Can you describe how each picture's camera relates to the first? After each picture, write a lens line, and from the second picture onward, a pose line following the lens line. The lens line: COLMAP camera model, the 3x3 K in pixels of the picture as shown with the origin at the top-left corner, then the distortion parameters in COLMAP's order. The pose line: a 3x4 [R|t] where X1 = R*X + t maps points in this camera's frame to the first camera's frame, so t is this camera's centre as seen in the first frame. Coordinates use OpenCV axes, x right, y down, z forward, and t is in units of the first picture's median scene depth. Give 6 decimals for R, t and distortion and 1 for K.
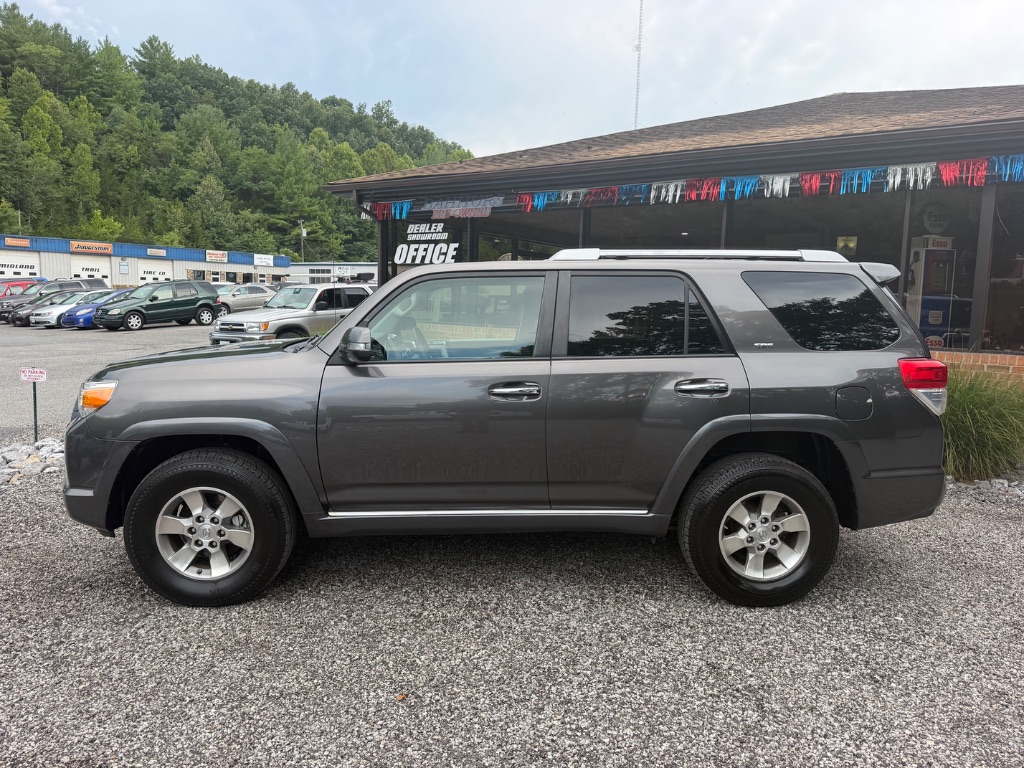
lens RADIAL K [[722.1, 0, 510.9], [0, 722.1, 388.9], [0, 0, 1]] dist [-0.005726, -0.006933]
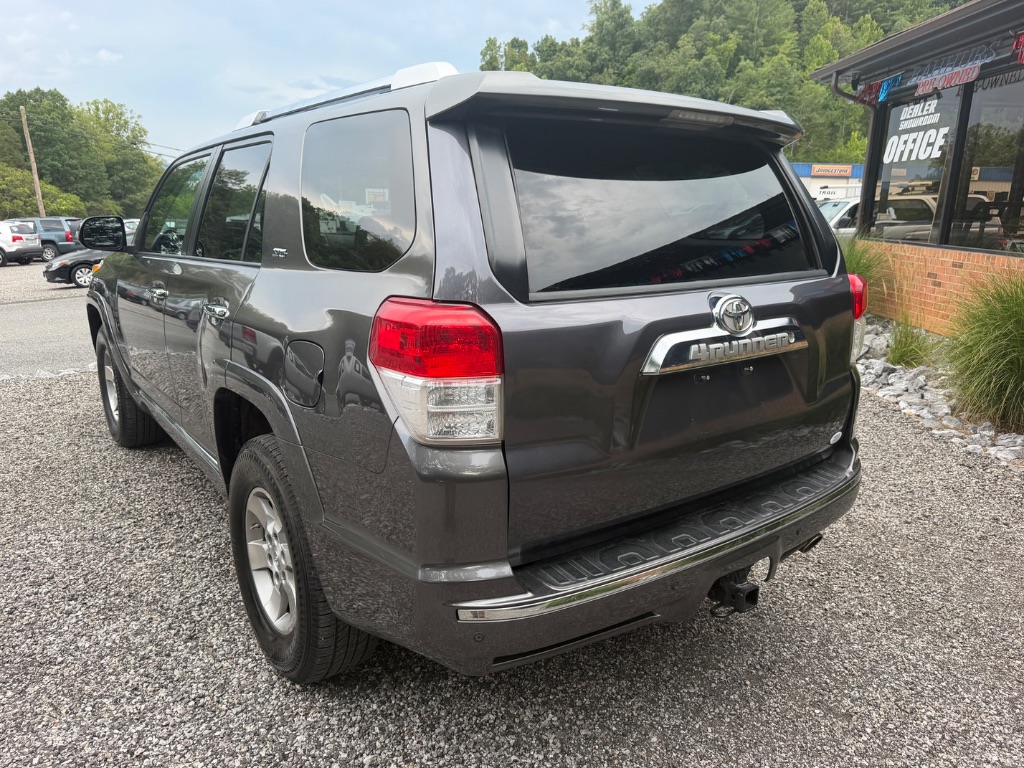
lens RADIAL K [[722.1, 0, 510.9], [0, 722.1, 388.9], [0, 0, 1]] dist [-0.005726, -0.006933]
pose [[0.561533, 0.187493, -0.805933, 0.279963], [-0.104591, 0.982261, 0.155641, -0.016890], [0.820818, -0.003104, 0.571182, 0.245097]]
